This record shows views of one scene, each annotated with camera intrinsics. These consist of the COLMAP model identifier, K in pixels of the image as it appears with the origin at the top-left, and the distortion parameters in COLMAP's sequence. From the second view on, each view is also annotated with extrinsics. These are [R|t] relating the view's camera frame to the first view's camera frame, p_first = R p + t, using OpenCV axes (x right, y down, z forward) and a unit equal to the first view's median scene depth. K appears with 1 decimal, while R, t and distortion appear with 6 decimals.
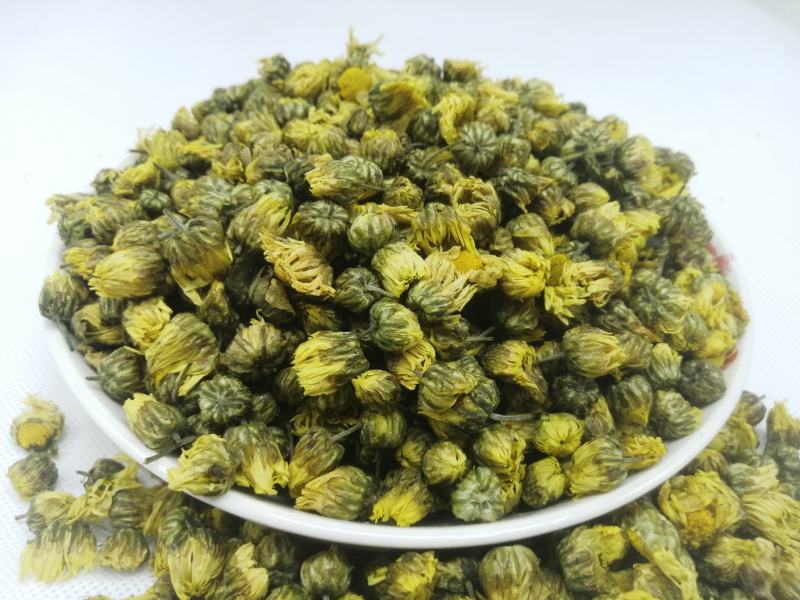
lens RADIAL K [[639.1, 0, 400.0], [0, 639.1, 300.0], [0, 0, 1]] dist [-0.007304, -0.004757]
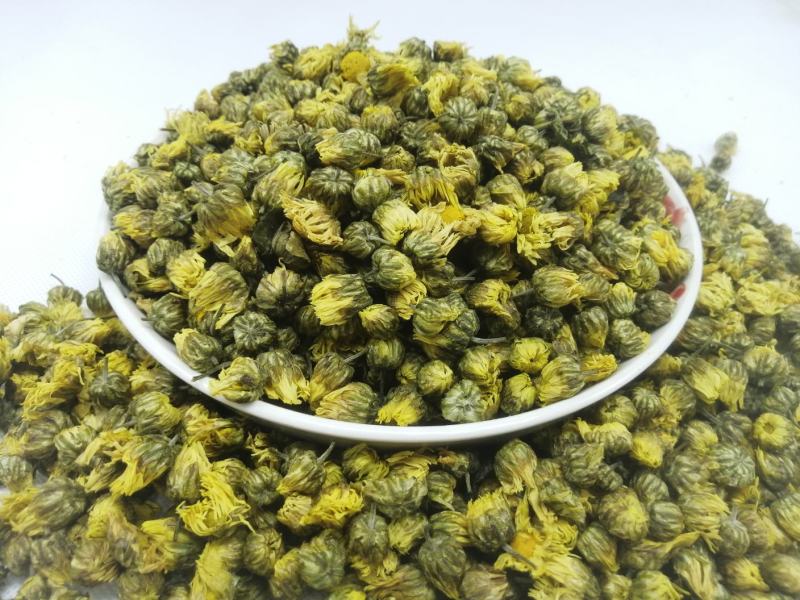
lens RADIAL K [[641.2, 0, 400.0], [0, 641.2, 300.0], [0, 0, 1]] dist [-0.002235, 0.002671]
pose [[0.999673, -0.022479, -0.012158, 0.017912], [0.022876, 0.999175, 0.033560, 0.056493], [0.011394, -0.033827, 0.999363, -0.208155]]
